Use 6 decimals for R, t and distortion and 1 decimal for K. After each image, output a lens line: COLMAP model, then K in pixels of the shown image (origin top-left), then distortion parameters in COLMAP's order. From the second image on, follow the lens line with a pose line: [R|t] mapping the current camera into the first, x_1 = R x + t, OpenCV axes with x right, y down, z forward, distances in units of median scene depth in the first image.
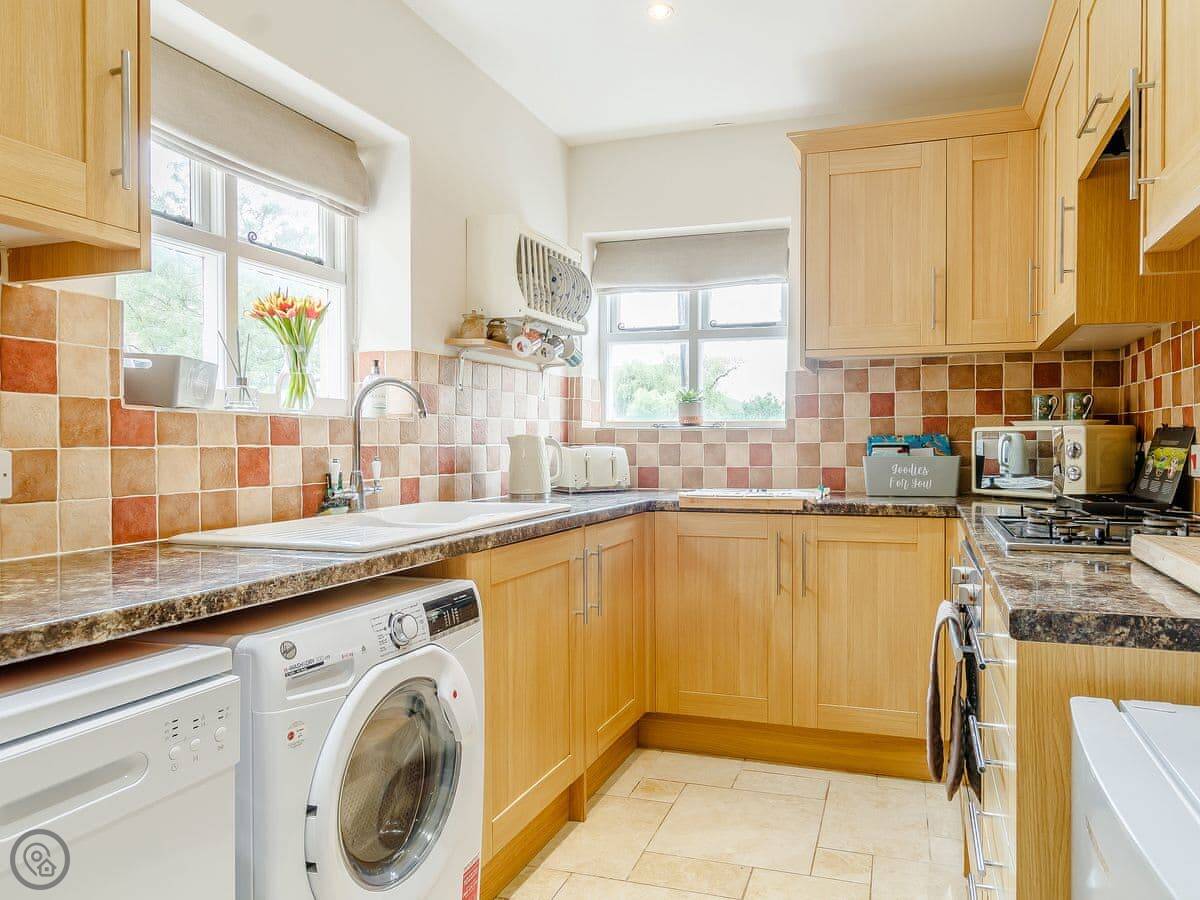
lens RADIAL K [[904.1, 0, 600.0], [0, 904.1, 450.0], [0, 0, 1]] dist [-0.006470, 0.000865]
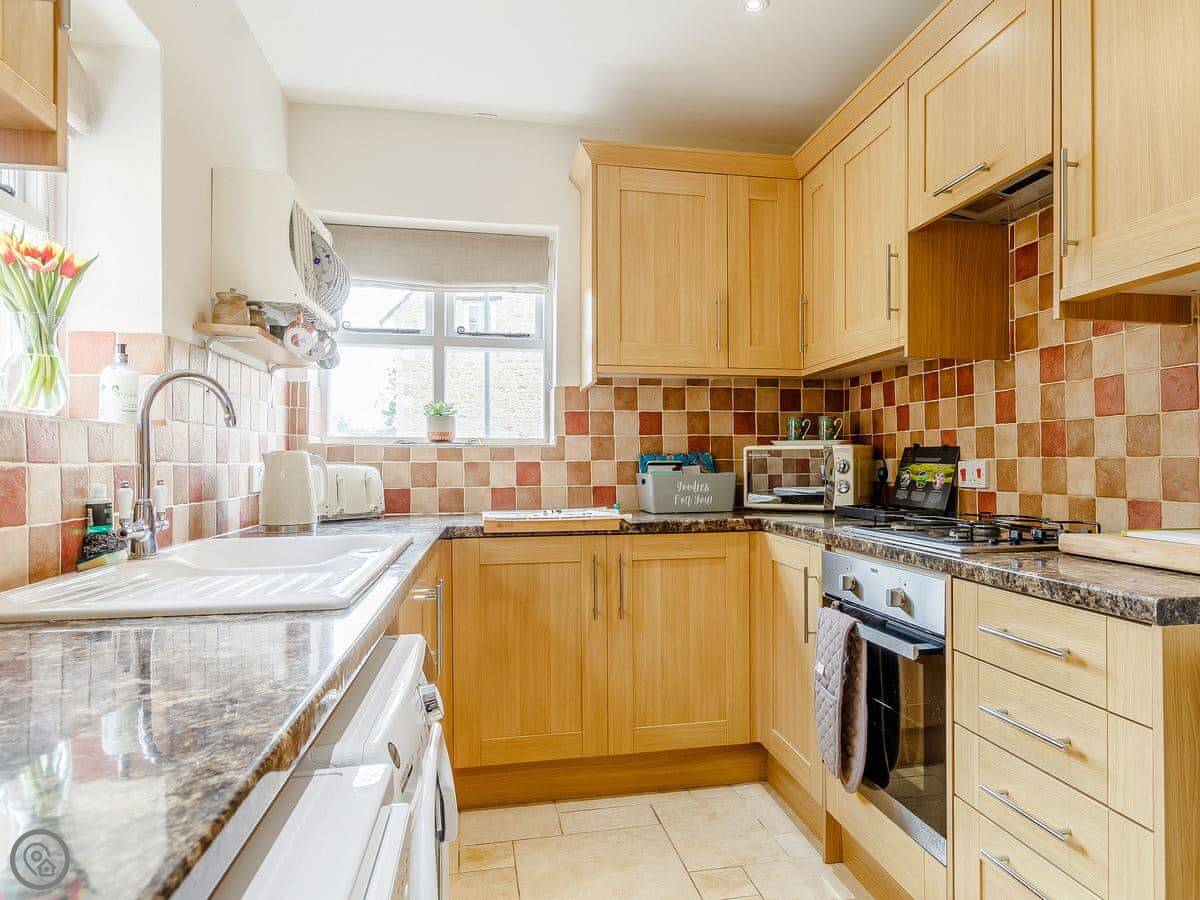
lens RADIAL K [[929.3, 0, 600.1], [0, 929.3, 458.3], [0, 0, 1]] dist [-0.008315, 0.000343]
pose [[0.824335, 0.001684, 0.566100, -0.342135], [0.007172, 0.999884, -0.013418, 0.002837], [-0.566057, 0.015121, 0.824227, 0.181402]]
